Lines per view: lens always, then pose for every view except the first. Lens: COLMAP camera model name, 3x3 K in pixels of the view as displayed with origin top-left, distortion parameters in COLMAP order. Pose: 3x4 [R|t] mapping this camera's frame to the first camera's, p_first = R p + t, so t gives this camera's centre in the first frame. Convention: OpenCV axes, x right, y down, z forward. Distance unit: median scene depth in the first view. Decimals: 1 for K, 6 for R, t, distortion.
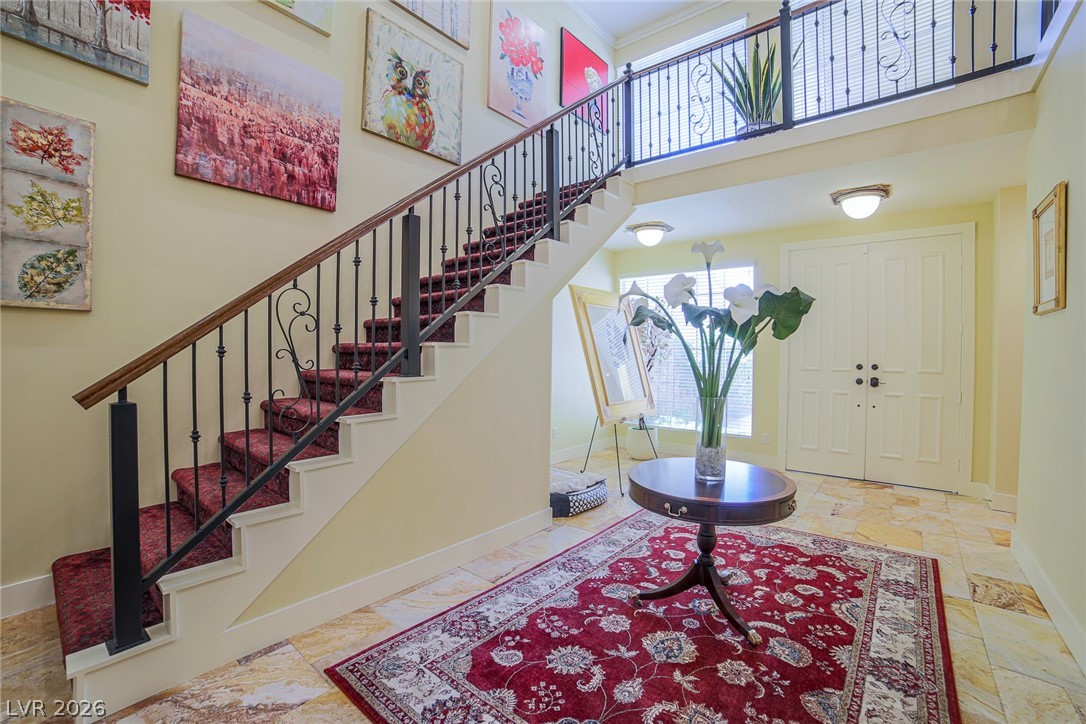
lens RADIAL K [[474.3, 0, 539.8], [0, 474.3, 358.3], [0, 0, 1]] dist [-0.085791, 0.032068]
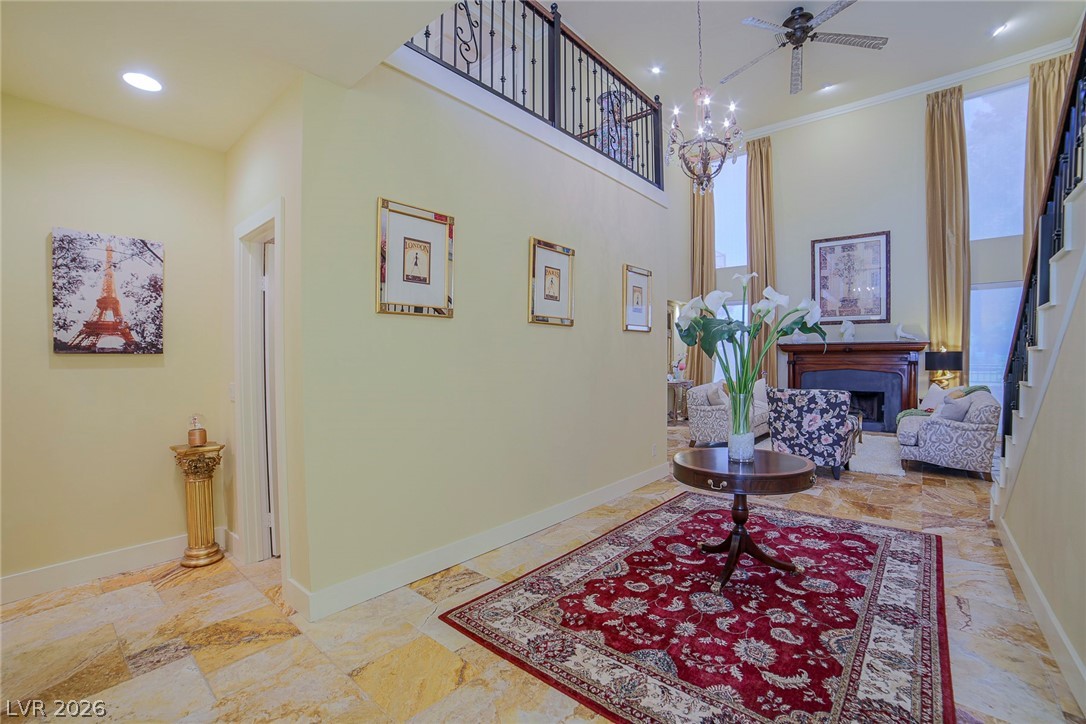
lens RADIAL K [[474.3, 0, 539.8], [0, 474.3, 358.3], [0, 0, 1]] dist [-0.085791, 0.032068]
pose [[-0.999771, -0.011867, 0.017810, 0.793954], [-0.011616, 0.999833, 0.014105, -0.017110], [-0.017975, 0.013895, -0.999742, 2.037875]]
